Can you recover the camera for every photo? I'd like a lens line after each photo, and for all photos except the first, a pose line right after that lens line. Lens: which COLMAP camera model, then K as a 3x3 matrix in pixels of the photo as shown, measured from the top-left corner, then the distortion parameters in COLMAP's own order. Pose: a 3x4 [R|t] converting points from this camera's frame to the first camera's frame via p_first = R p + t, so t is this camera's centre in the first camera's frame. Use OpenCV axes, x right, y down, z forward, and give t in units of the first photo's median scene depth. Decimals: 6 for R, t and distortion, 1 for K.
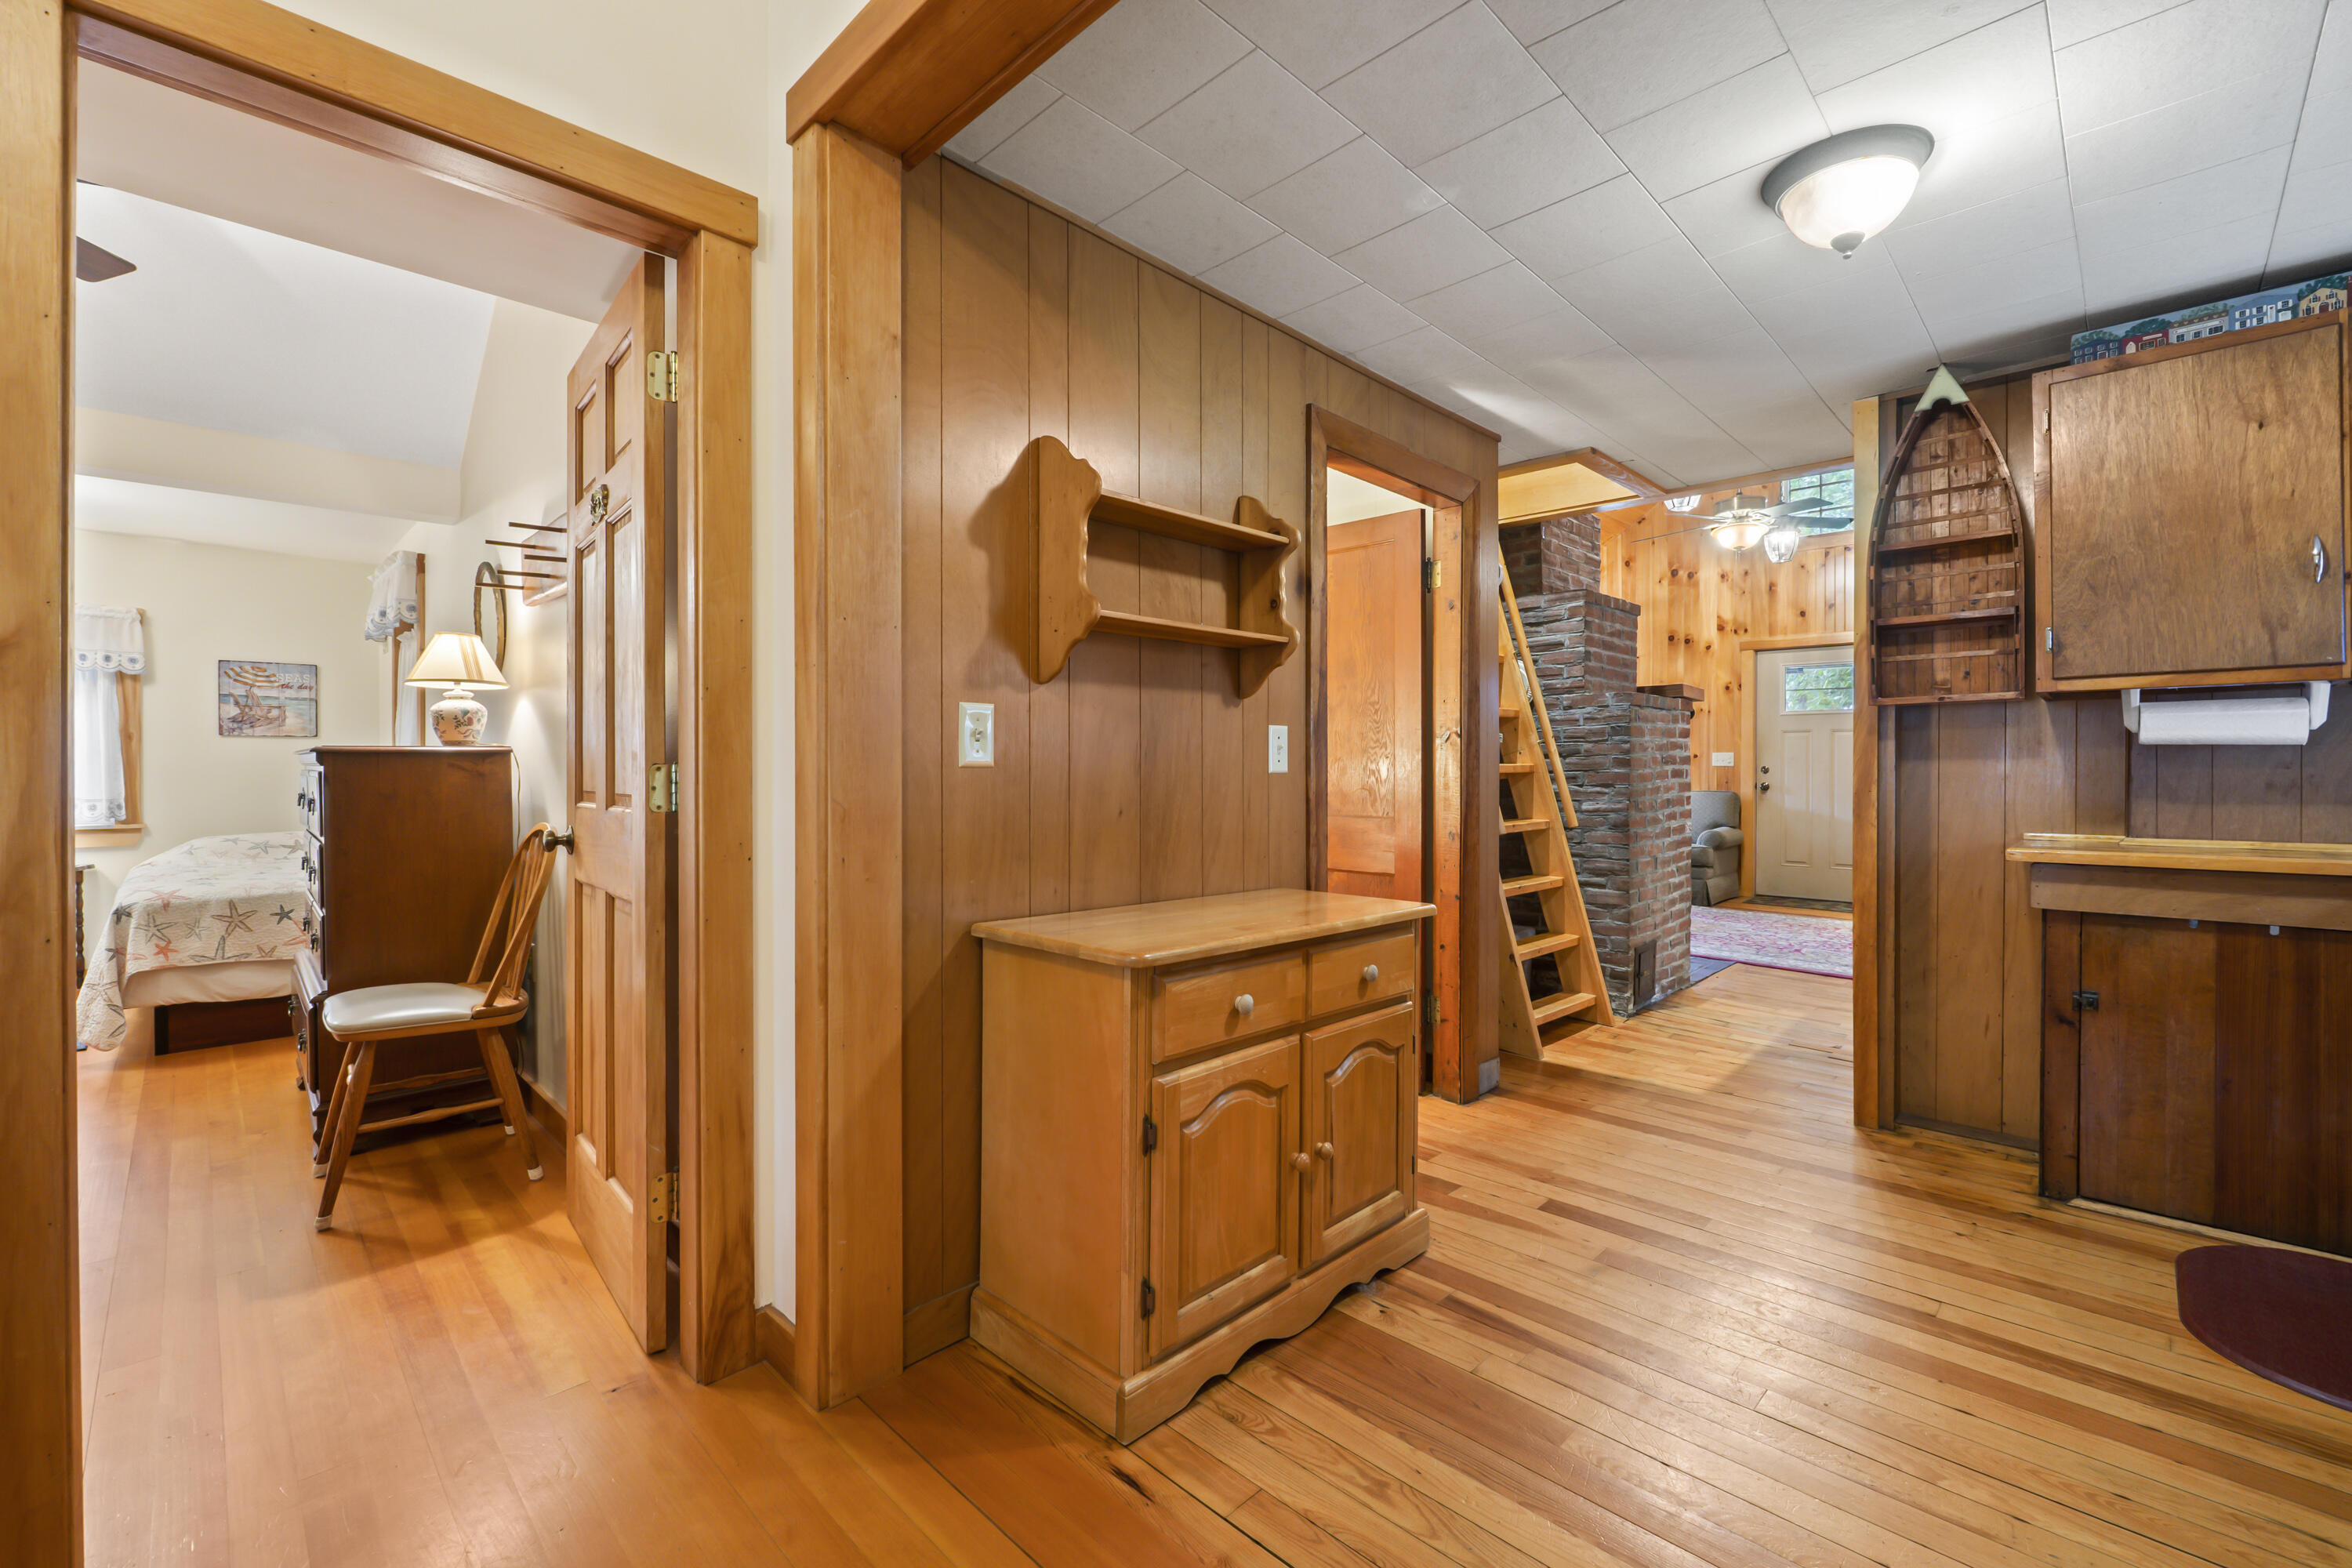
lens RADIAL K [[981.3, 0, 1159.6], [0, 981.3, 773.8], [0, 0, 1]] dist [-0.008426, 0.000579]
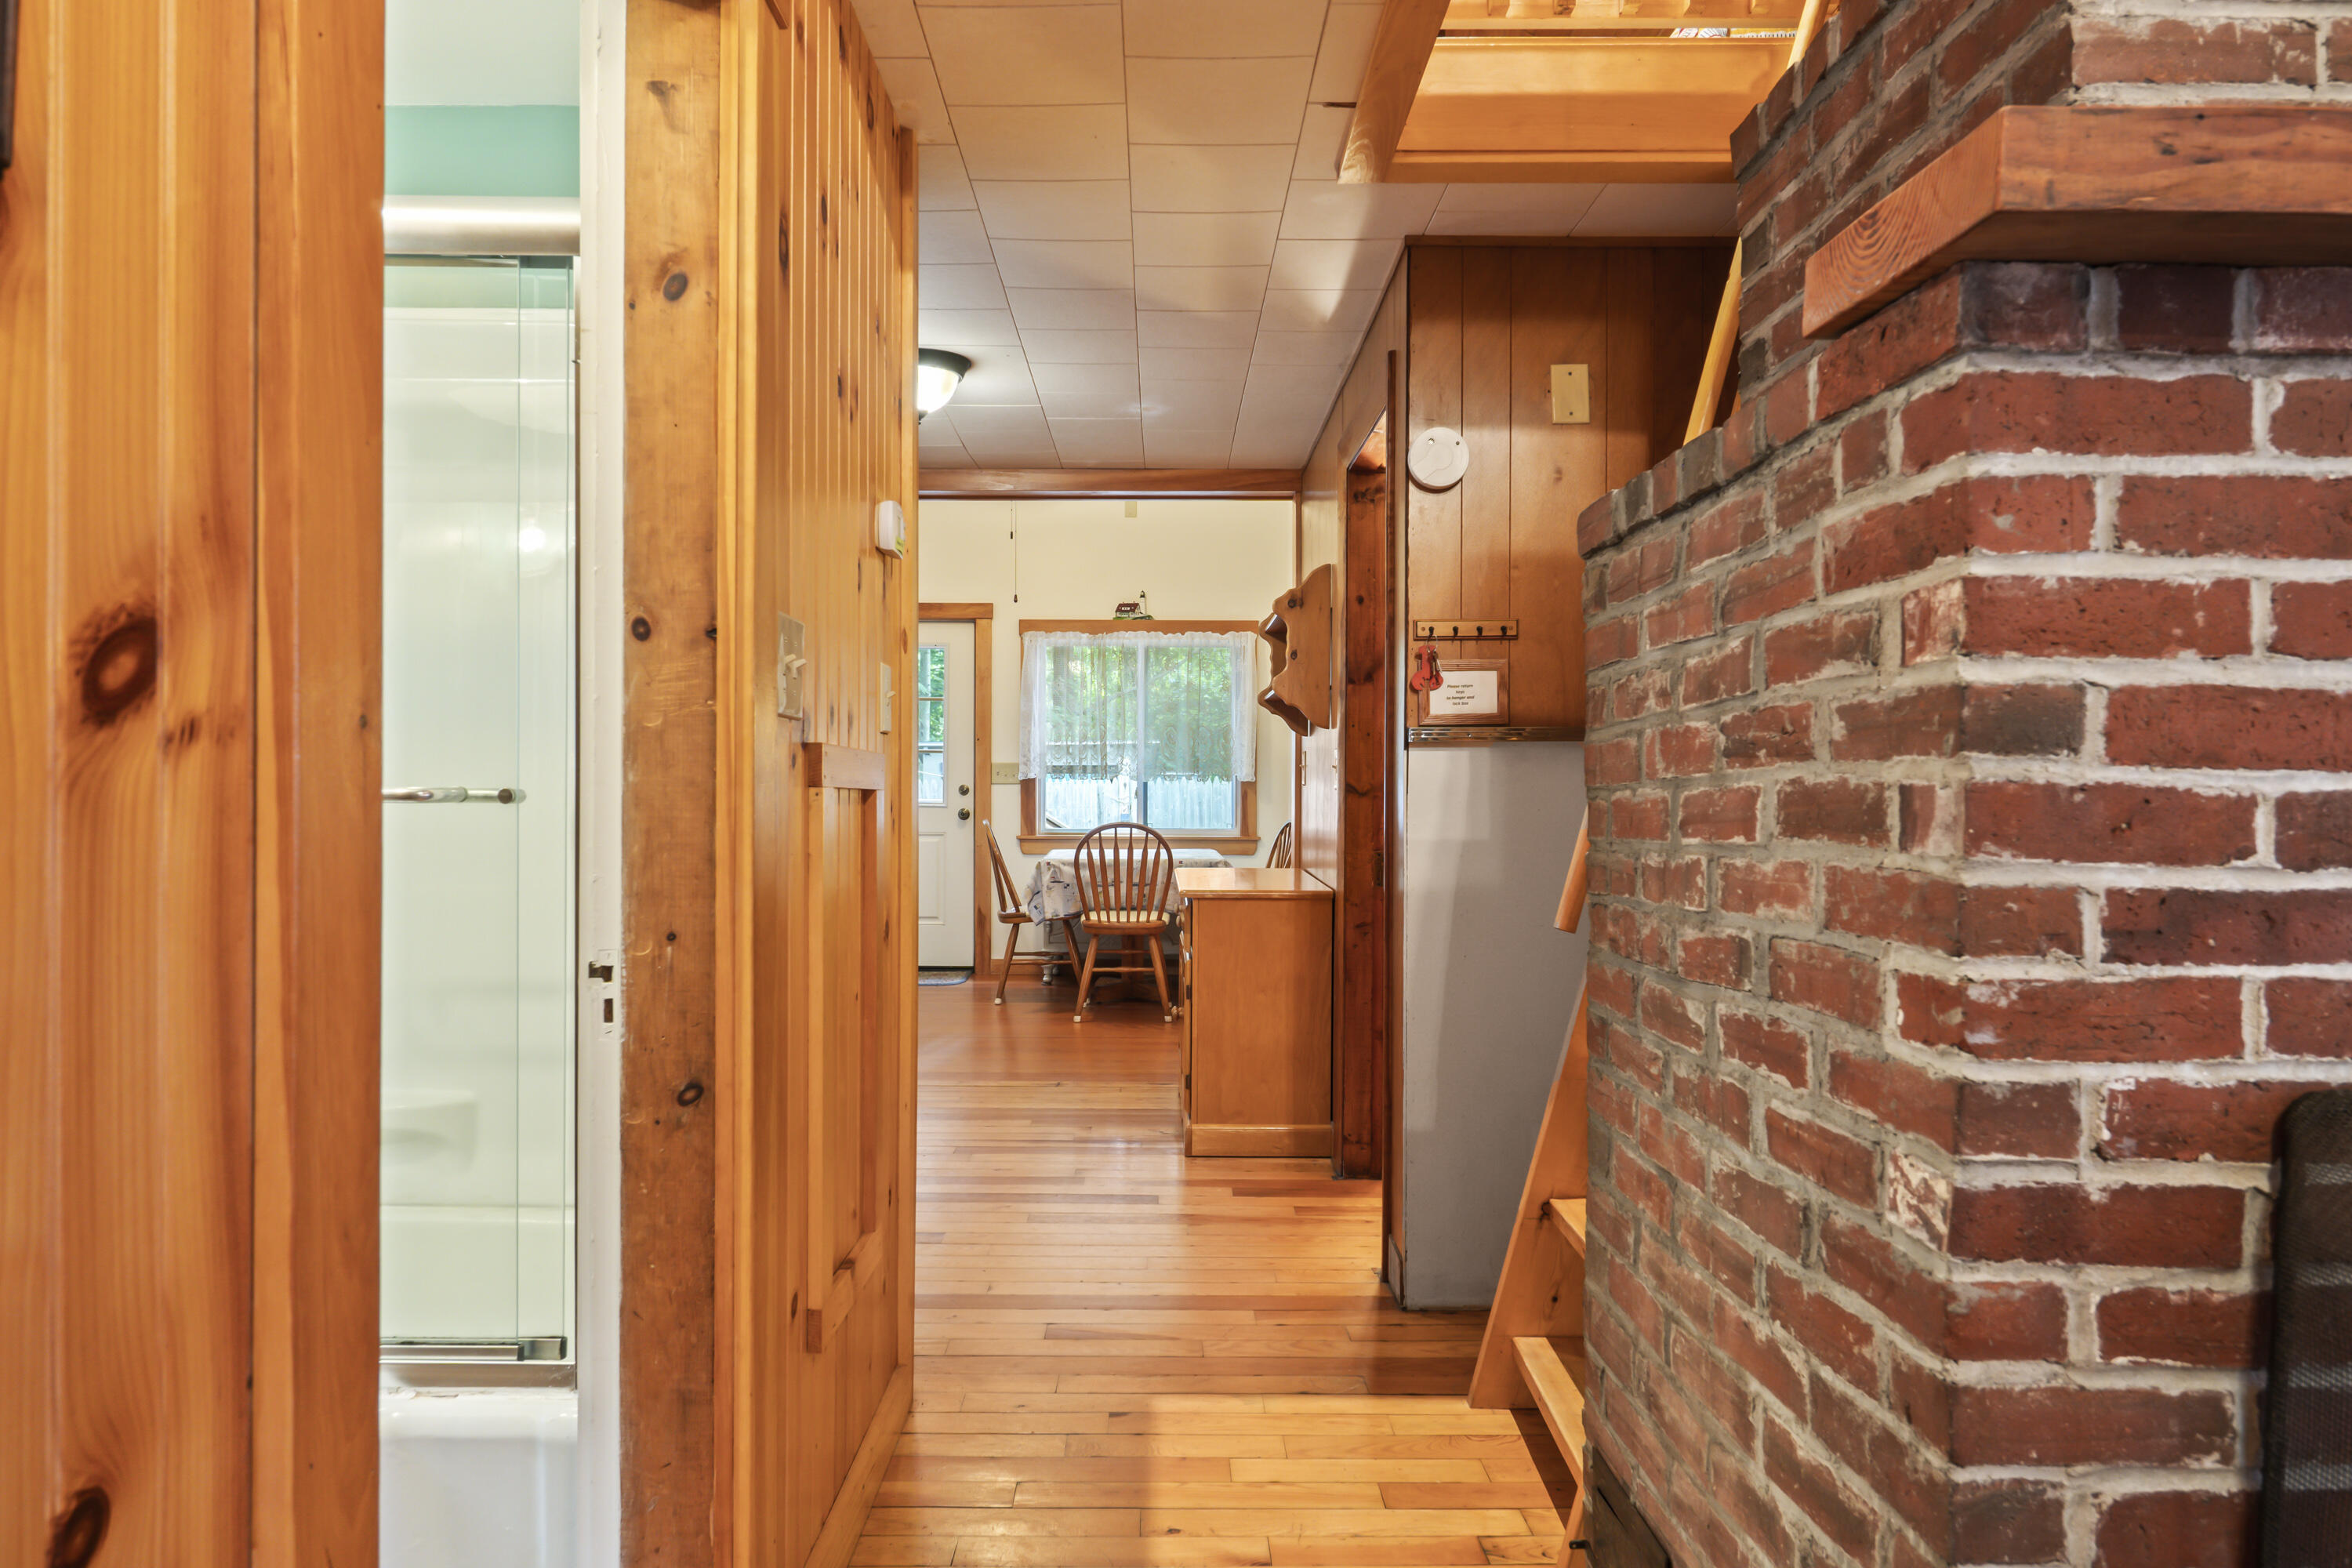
lens RADIAL K [[1414.7, 0, 1174.8], [0, 1414.7, 784.4], [0, 0, 1]] dist [0.000254, 0.000026]
pose [[-0.694845, -0.003348, -0.719152, 1.553444], [-0.006059, 0.999981, 0.001198, -0.009590], [0.719134, 0.005190, -0.694852, 2.176007]]
